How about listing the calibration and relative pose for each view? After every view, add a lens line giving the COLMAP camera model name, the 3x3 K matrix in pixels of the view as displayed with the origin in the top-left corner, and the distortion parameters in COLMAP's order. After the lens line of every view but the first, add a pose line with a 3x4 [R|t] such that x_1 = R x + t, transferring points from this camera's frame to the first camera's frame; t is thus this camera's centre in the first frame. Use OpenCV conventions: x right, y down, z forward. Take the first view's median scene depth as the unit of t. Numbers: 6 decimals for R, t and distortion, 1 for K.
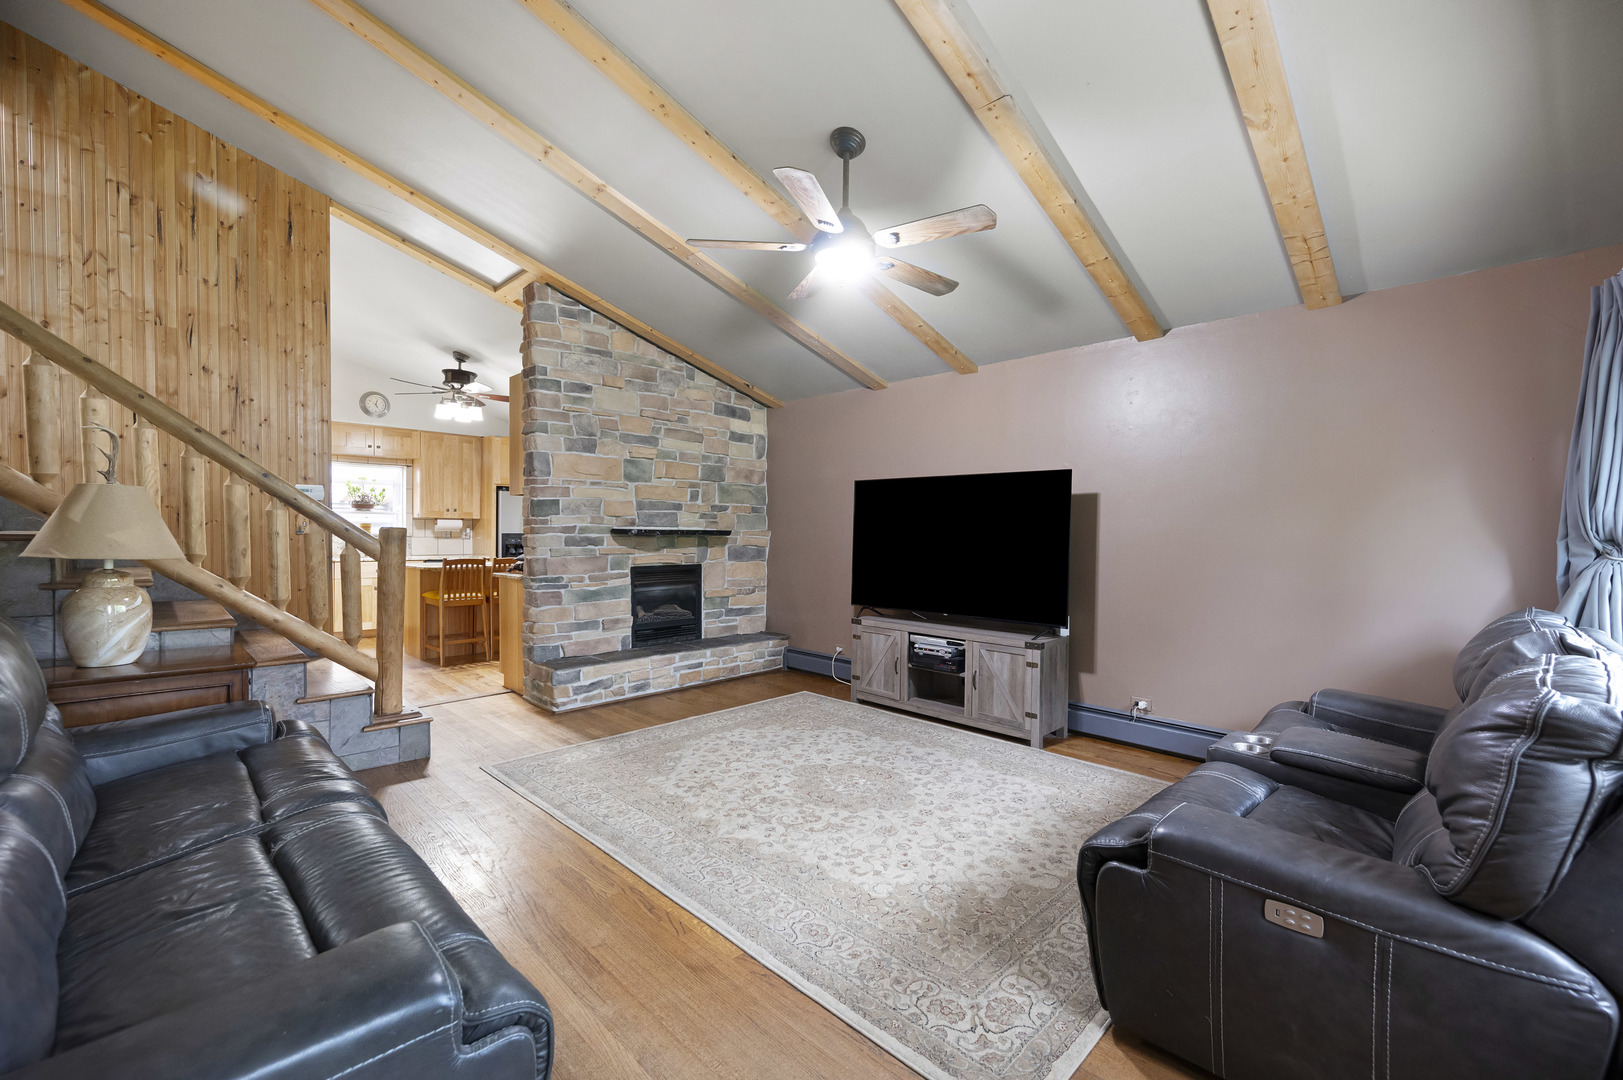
lens RADIAL K [[639.8, 0, 813.7], [0, 639.8, 539.9], [0, 0, 1]] dist [0.001695, -0.000159]
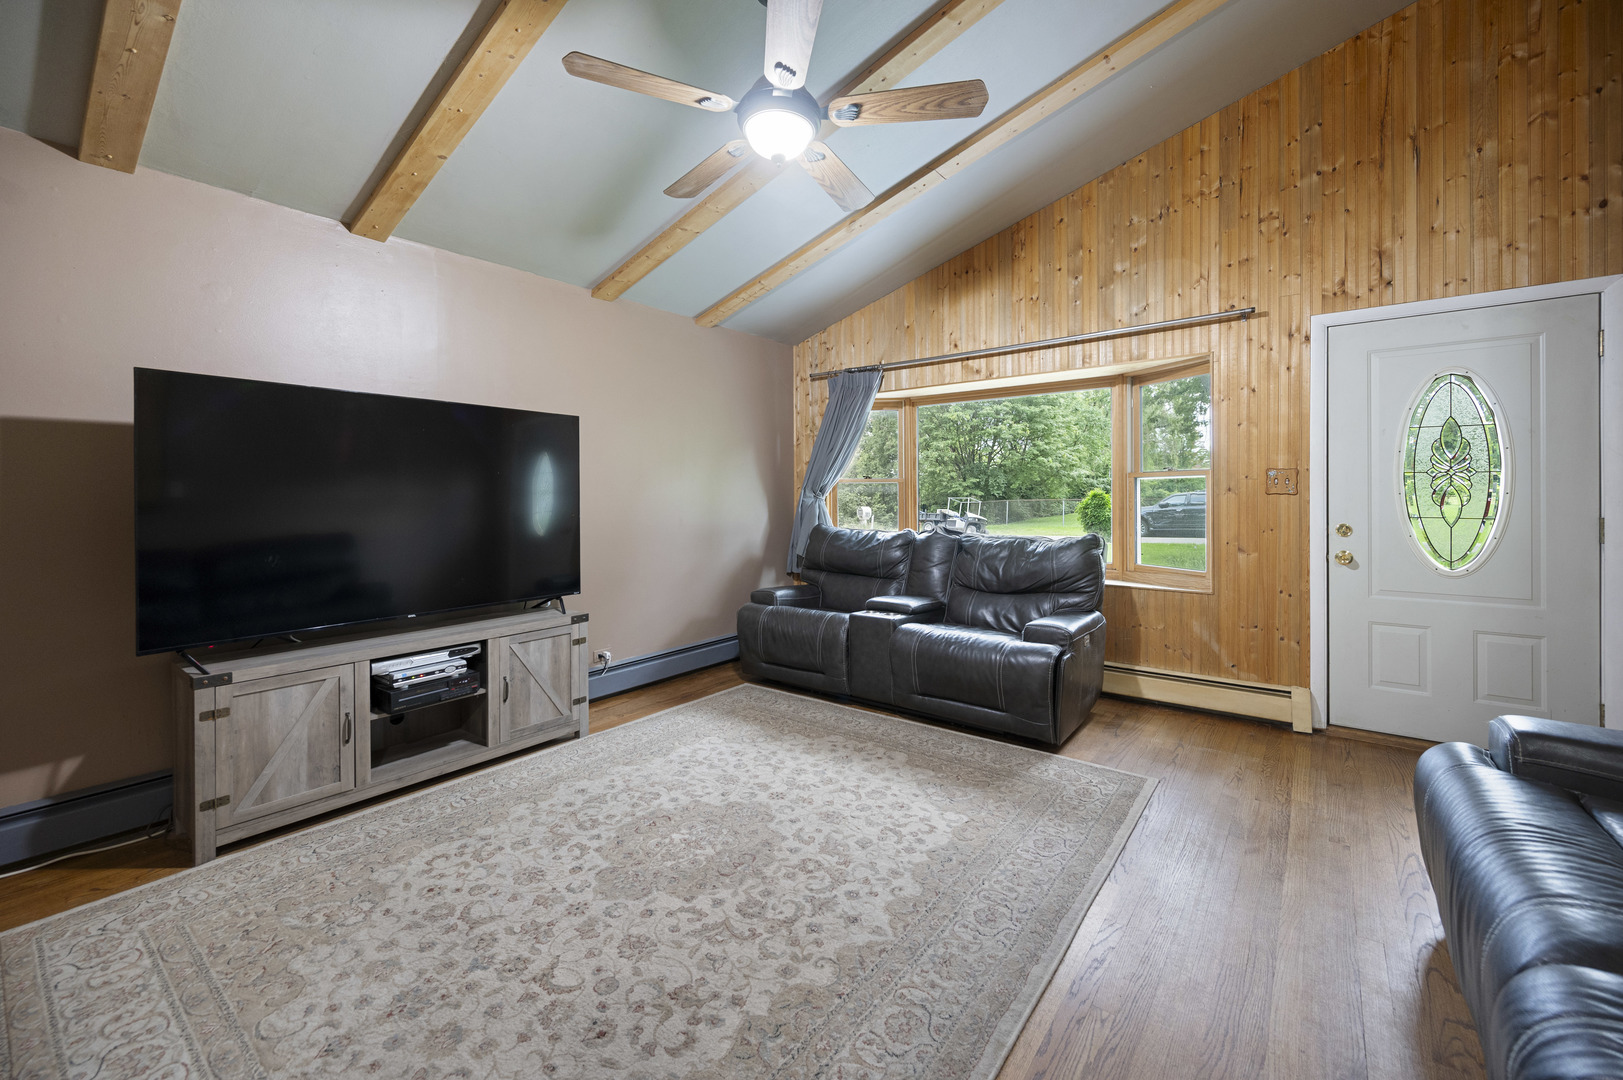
lens RADIAL K [[639.8, 0, 822.8], [0, 639.8, 493.0], [0, 0, 1]] dist [0.001695, -0.000159]
pose [[-0.101904, -0.008796, 0.994755, -0.604225], [0.015166, 0.999831, 0.010394, -0.006999], [-0.994679, 0.016146, -0.101753, 0.853762]]
